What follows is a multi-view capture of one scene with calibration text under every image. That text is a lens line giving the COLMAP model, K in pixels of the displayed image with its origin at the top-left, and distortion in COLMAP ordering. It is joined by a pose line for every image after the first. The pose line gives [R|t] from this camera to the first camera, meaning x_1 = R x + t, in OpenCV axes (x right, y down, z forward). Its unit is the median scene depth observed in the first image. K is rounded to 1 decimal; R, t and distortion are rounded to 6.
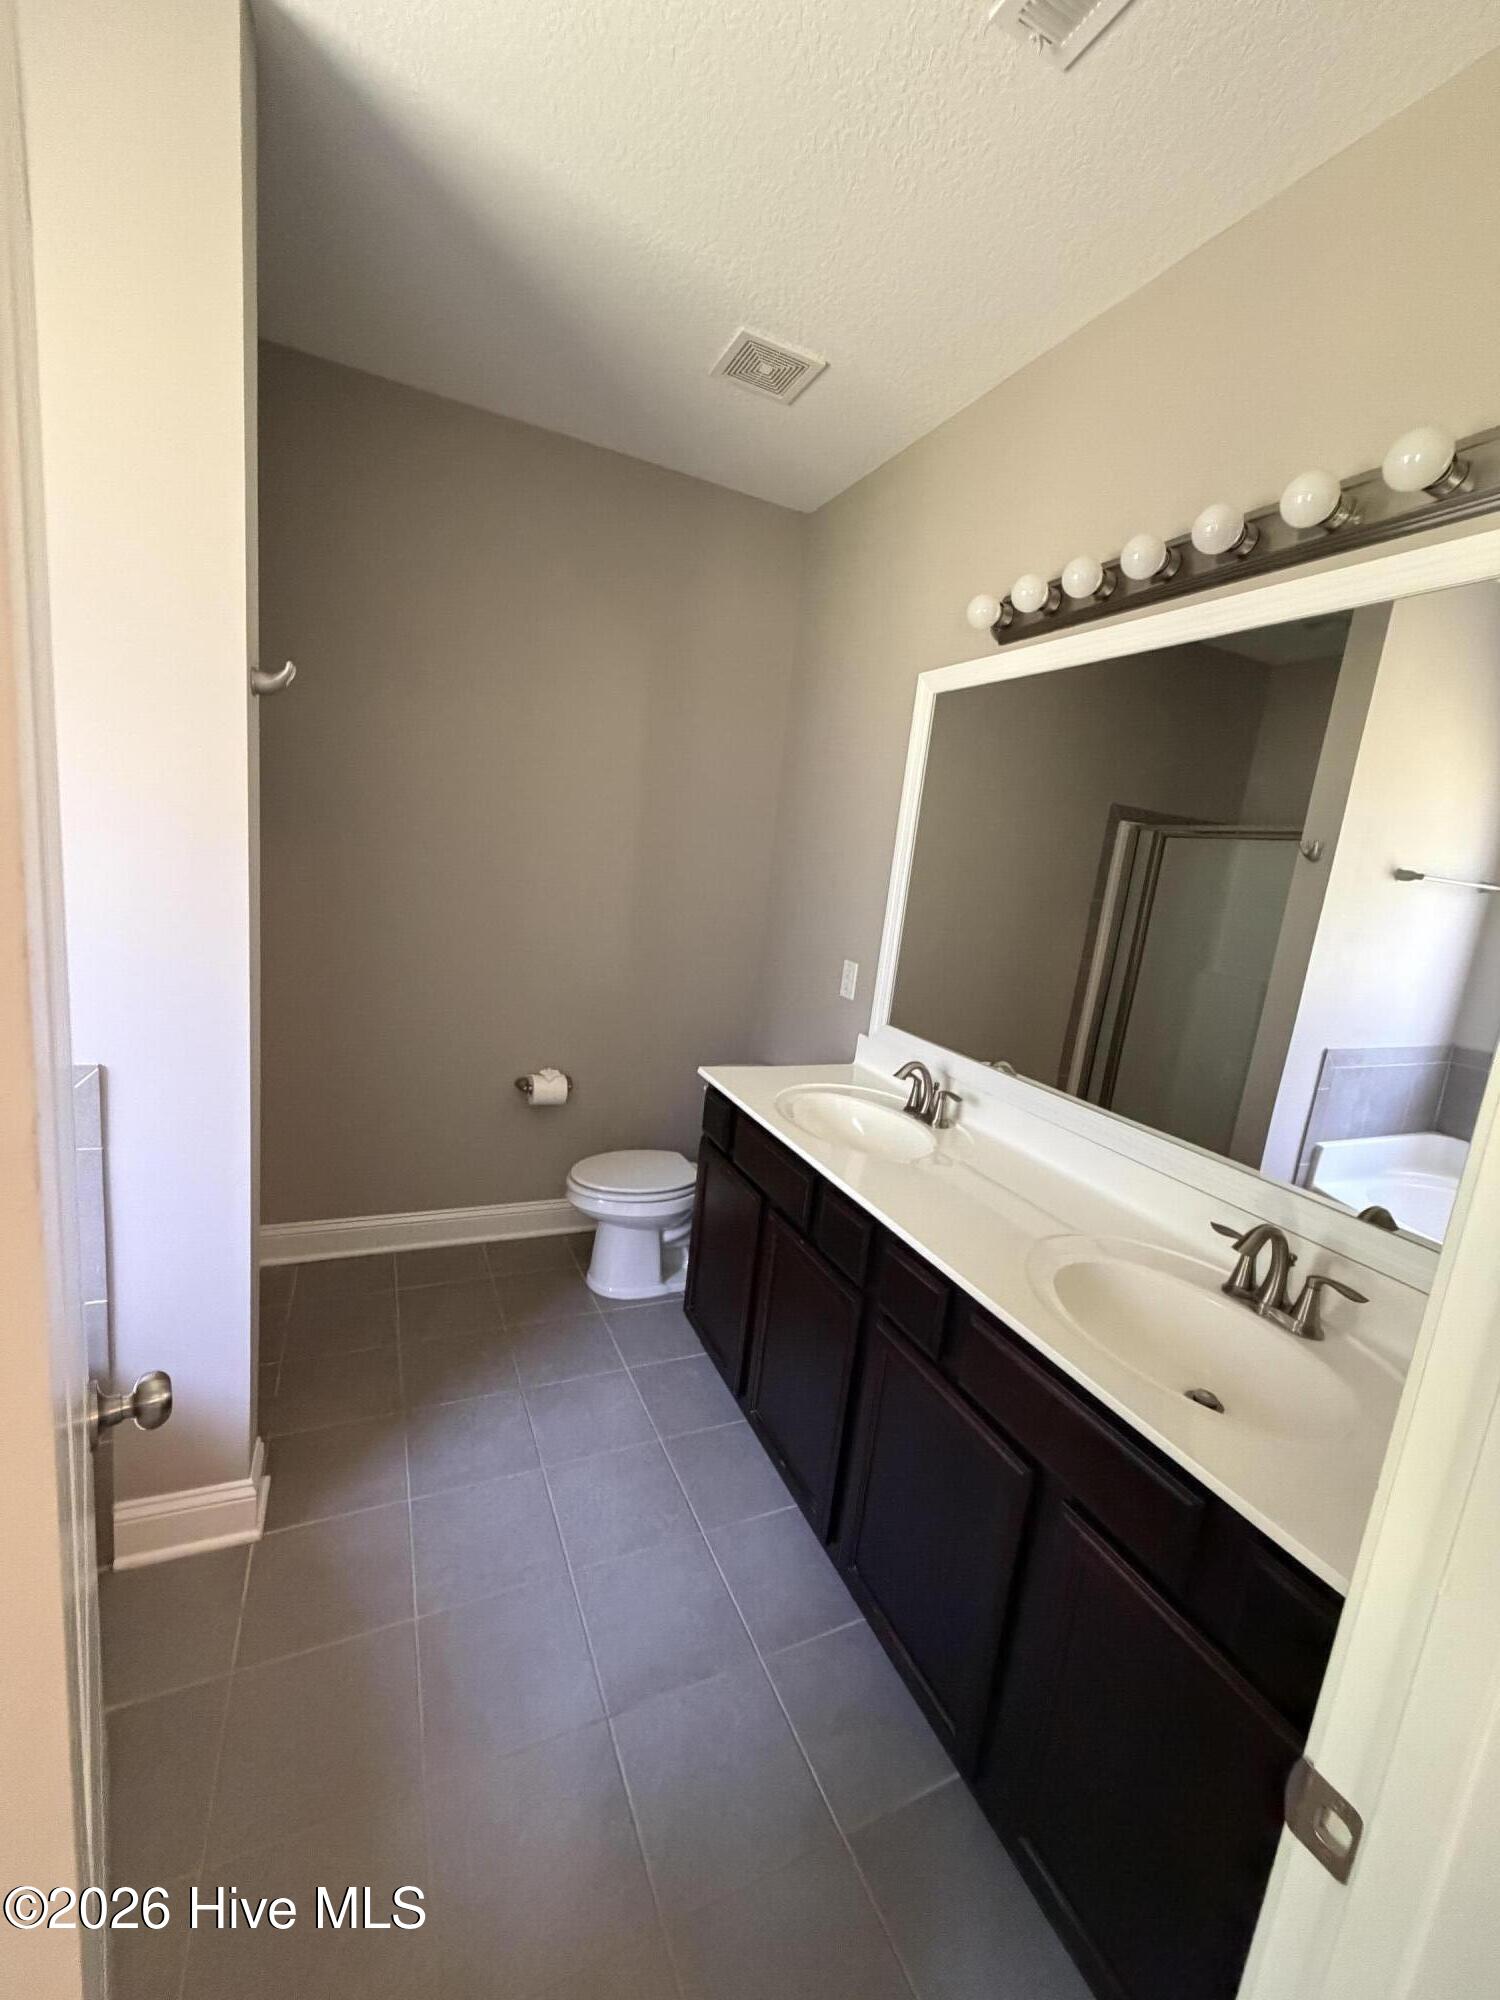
lens RADIAL K [[796.4, 0, 747.1], [0, 796.4, 998.1], [0, 0, 1]] dist [-0.000951, 0.000490]
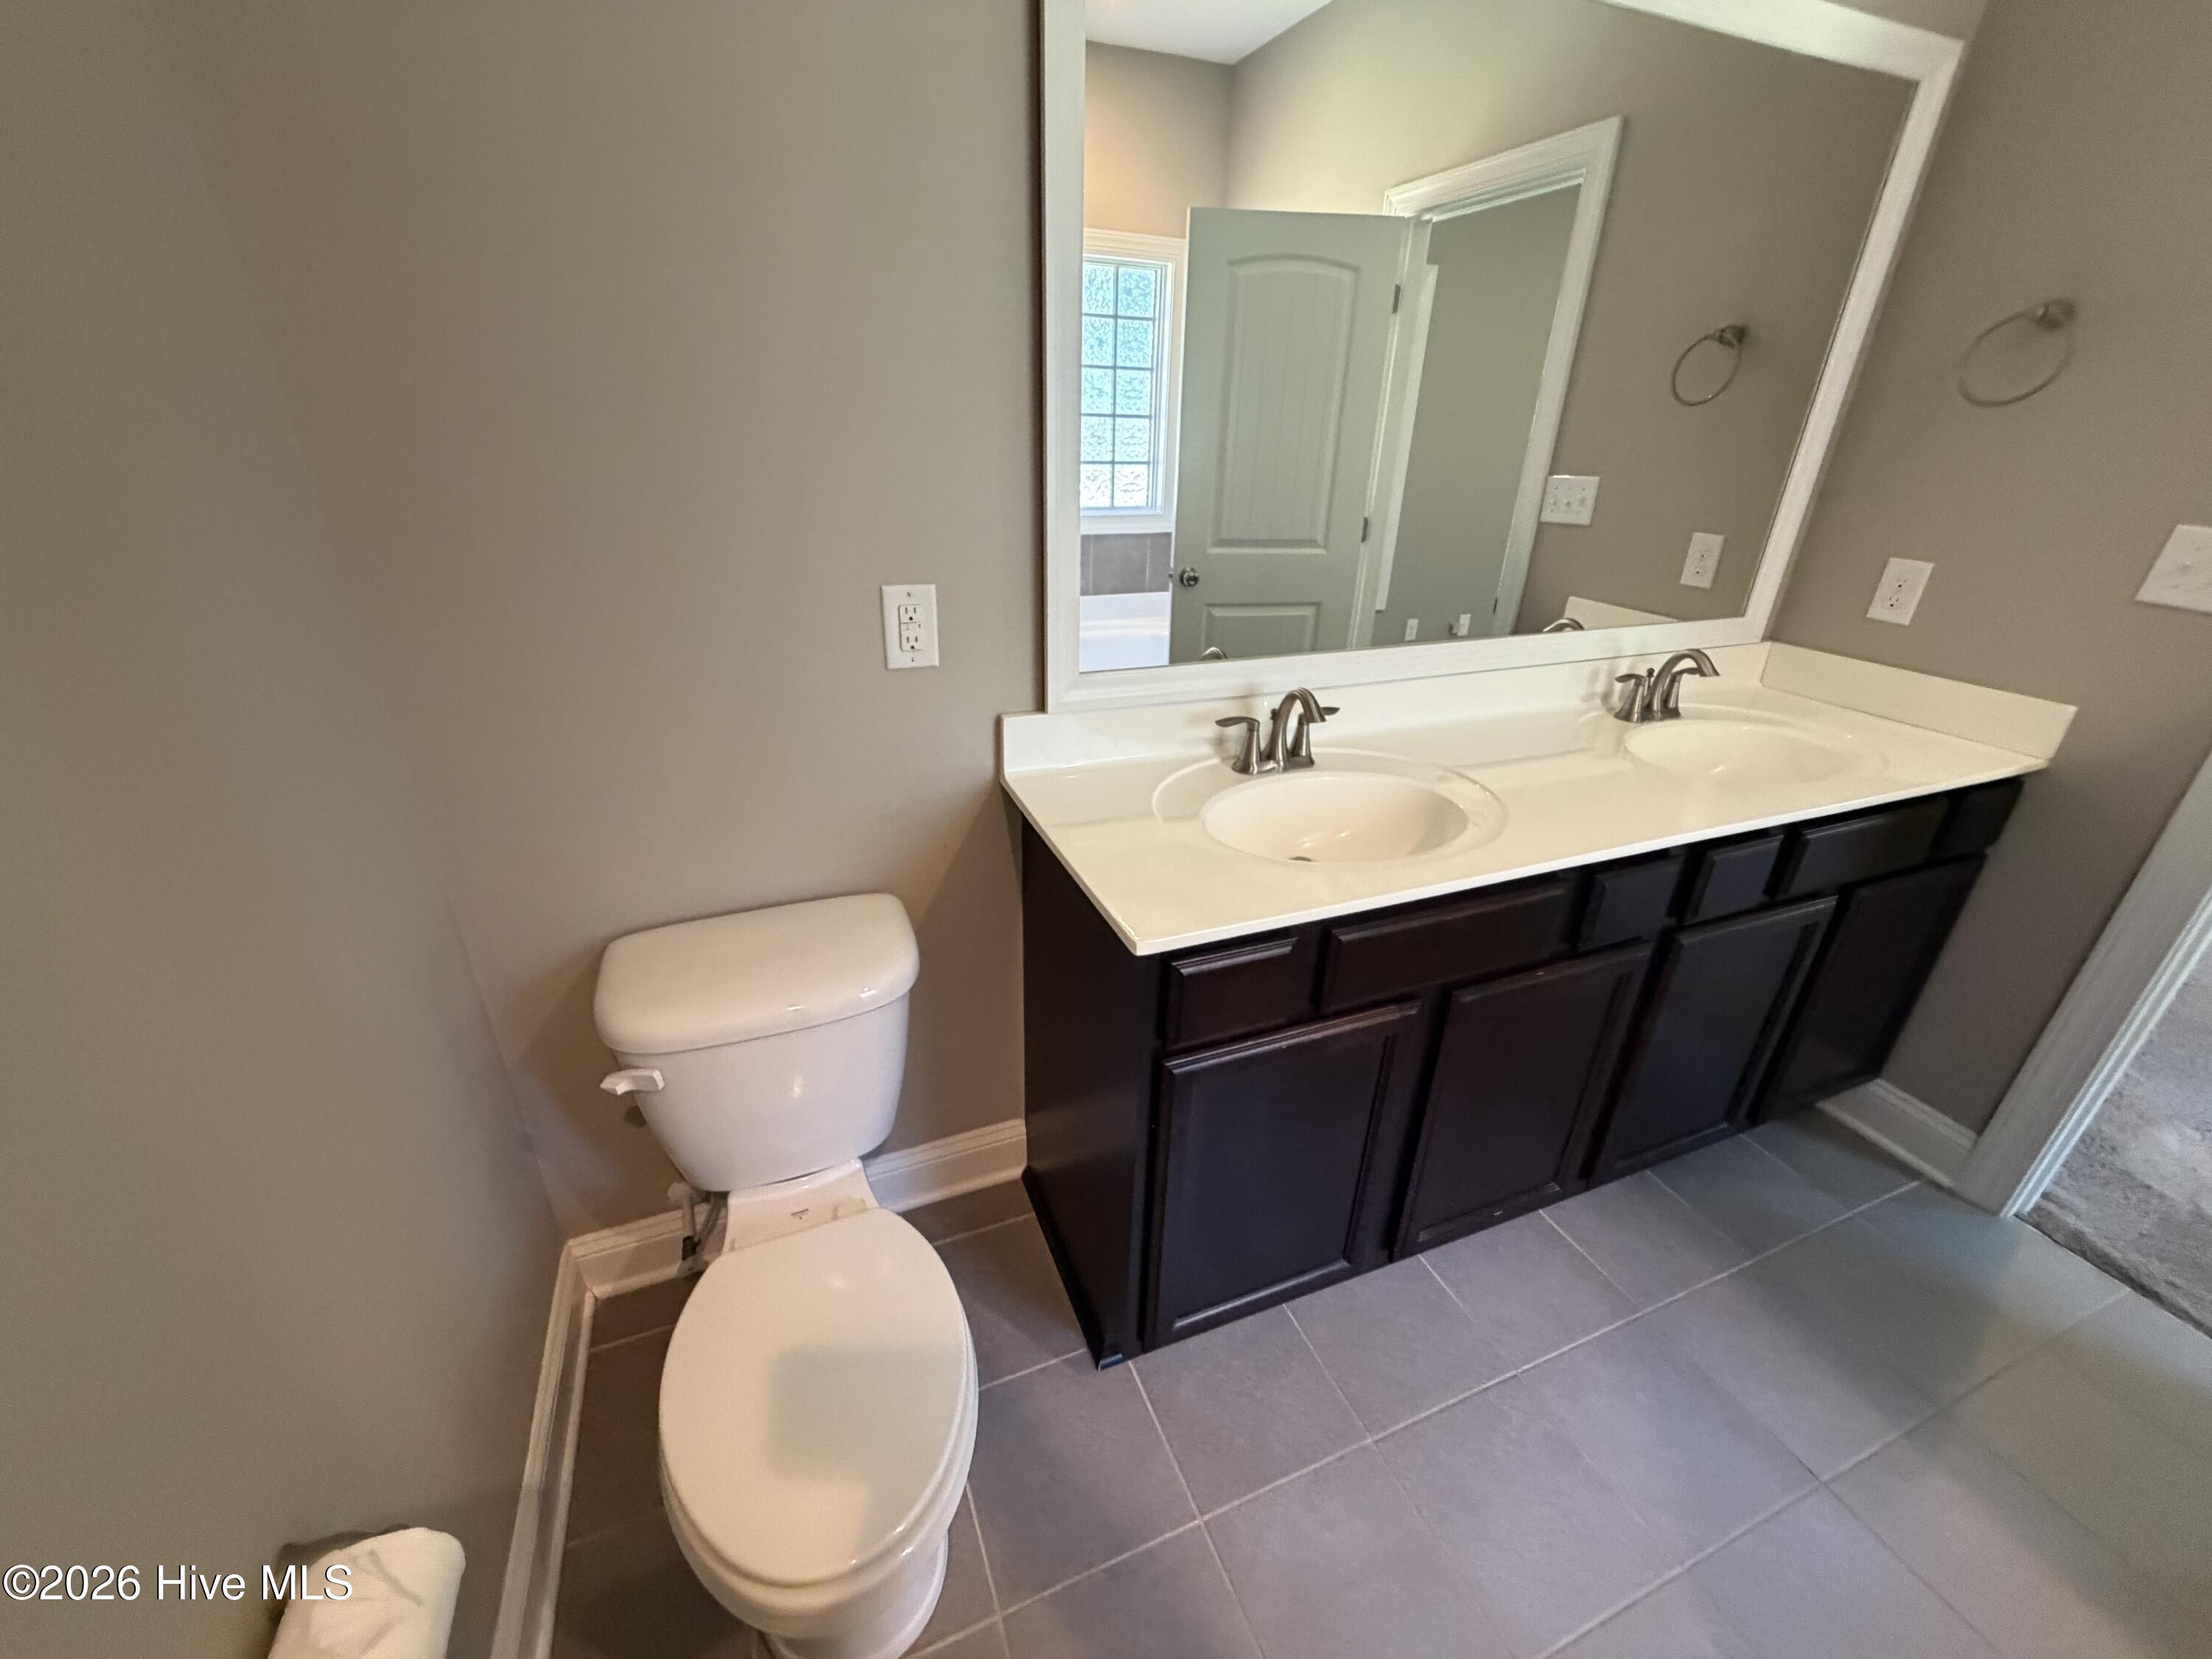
lens RADIAL K [[880.8, 0, 1103.1], [0, 880.8, 833.8], [0, 0, 1]] dist [-0.000951, 0.000490]
pose [[0.052157, -0.529284, 0.846840, -0.507207], [0.165421, 0.840859, 0.515357, -0.235544], [-0.984843, 0.113205, 0.131411, 1.222955]]
